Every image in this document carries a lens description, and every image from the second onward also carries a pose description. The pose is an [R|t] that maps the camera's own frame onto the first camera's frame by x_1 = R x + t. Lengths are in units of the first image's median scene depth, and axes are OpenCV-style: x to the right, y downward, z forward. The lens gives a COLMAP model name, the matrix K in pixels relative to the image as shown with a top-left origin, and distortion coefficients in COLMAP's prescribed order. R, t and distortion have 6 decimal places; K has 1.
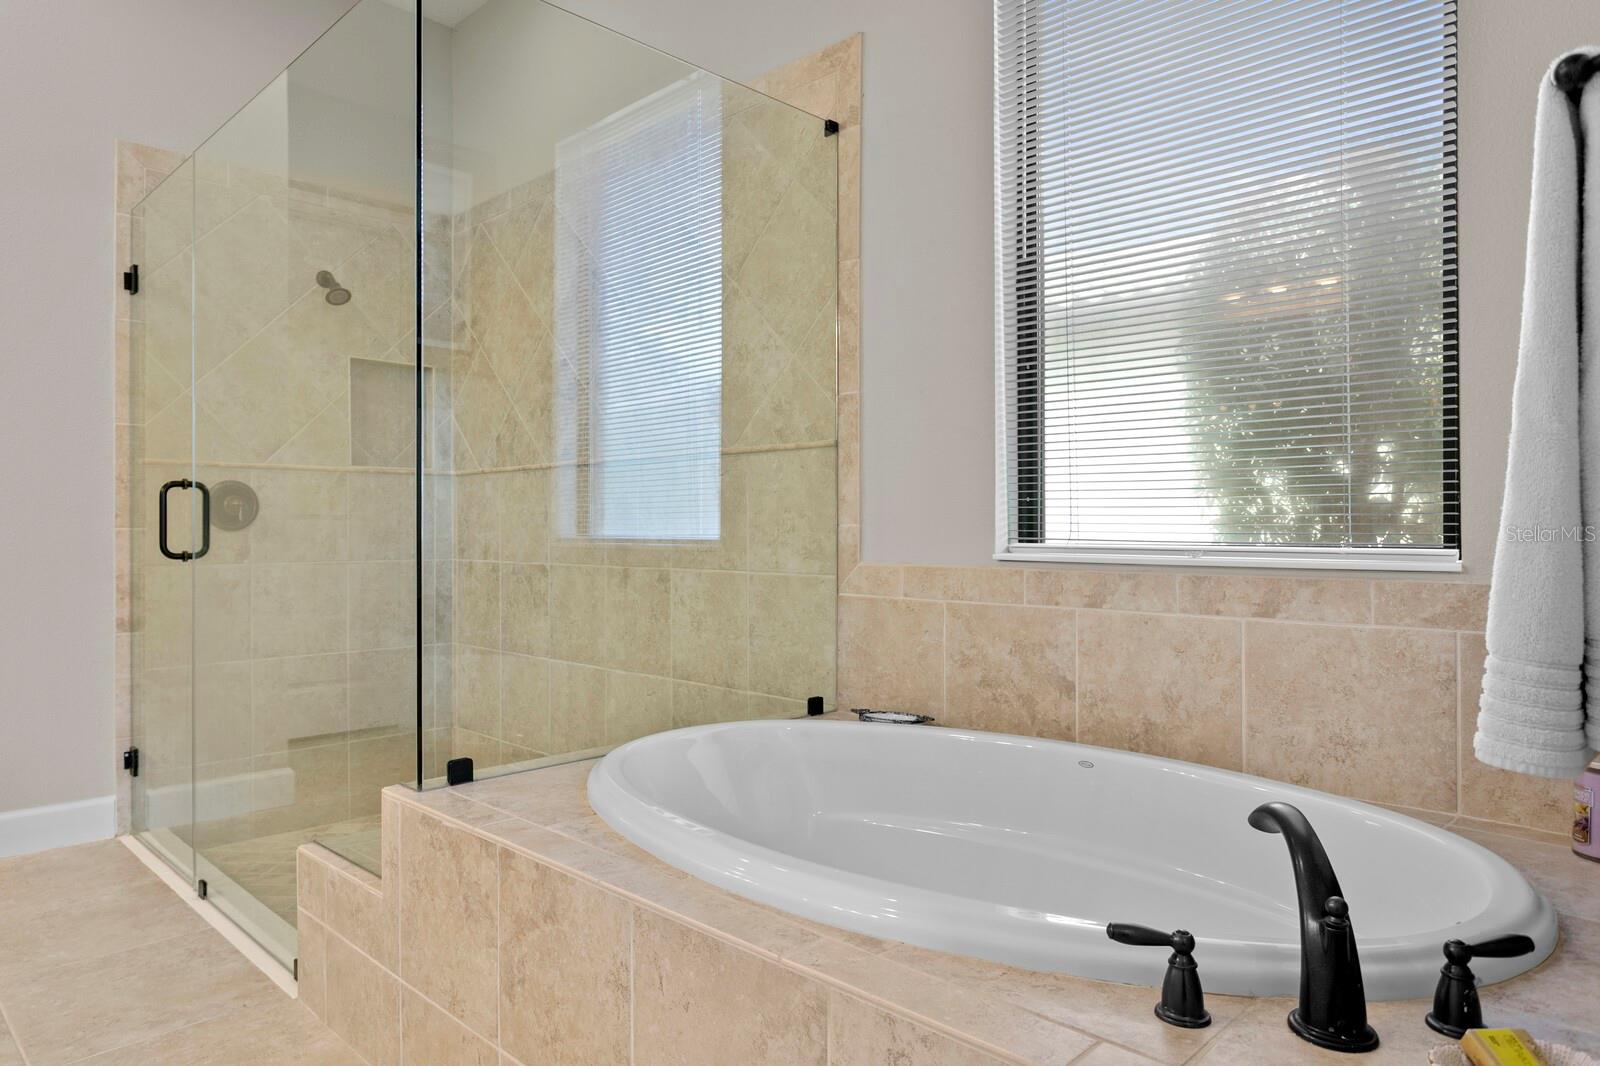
lens RADIAL K [[1036.8, 0, 793.3], [0, 1036.8, 531.5], [0, 0, 1]] dist [-0.002364, 0.000522]
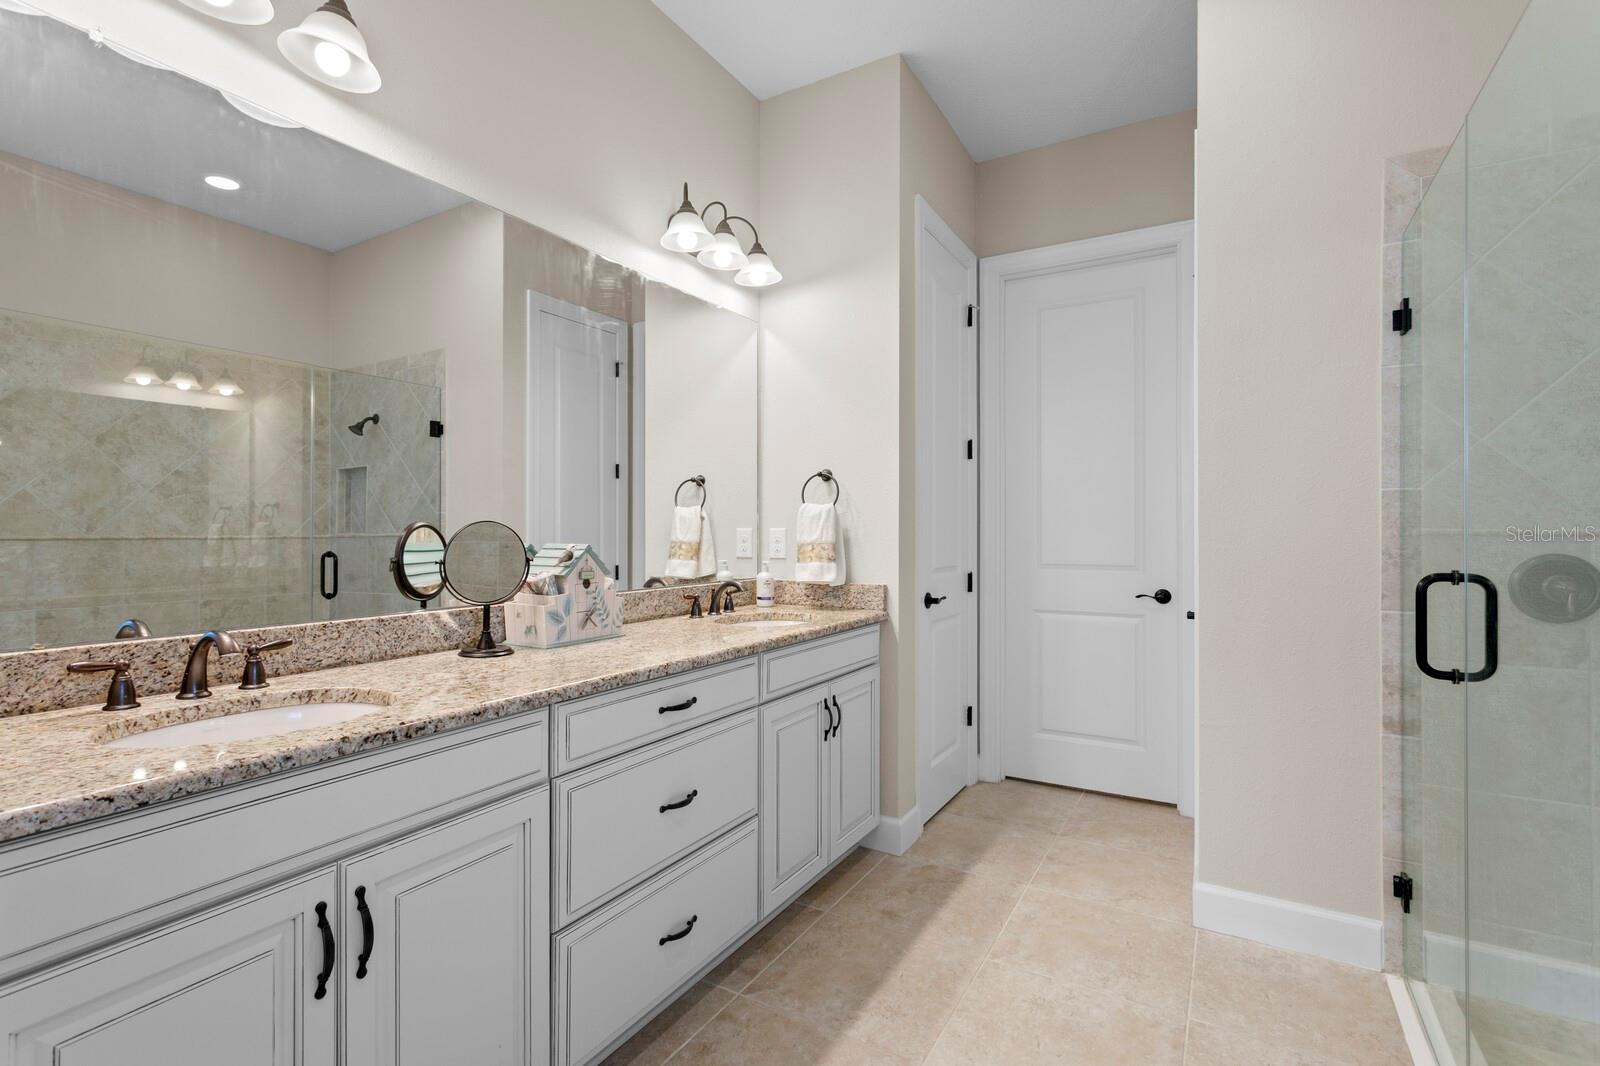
lens RADIAL K [[763.6, 0, 765.1], [0, 763.6, 525.2], [0, 0, 1]] dist [0.007167, -0.000190]
pose [[0.228994, -0.002183, -0.973425, -0.149819], [-0.003704, 0.999988, -0.003114, -0.070125], [0.973421, 0.004318, 0.228983, 0.352686]]
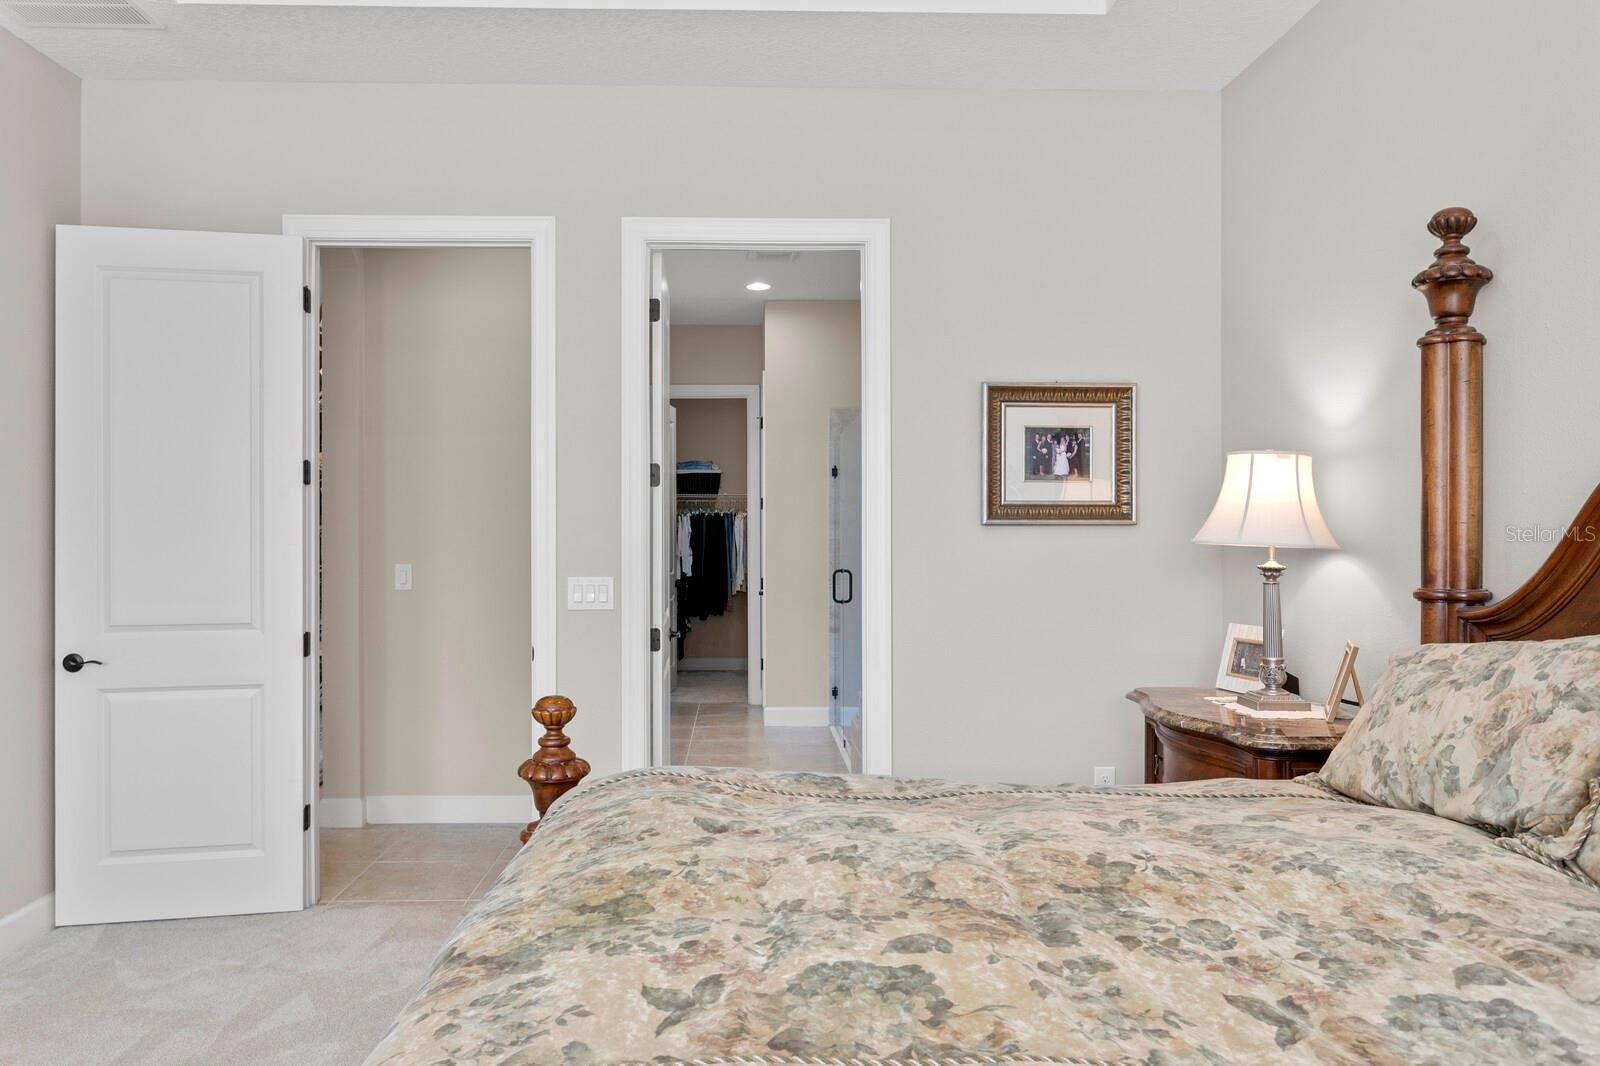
lens RADIAL K [[1207.1, 0, 800.8], [0, 1207.1, 530.1], [0, 0, 1]] dist [-0.000769, -0.000020]
pose [[0.742036, 0.002104, -0.670356, 1.012016], [-0.001024, 0.999997, 0.002005, -0.124908], [0.670359, -0.000801, 0.742037, -0.934259]]
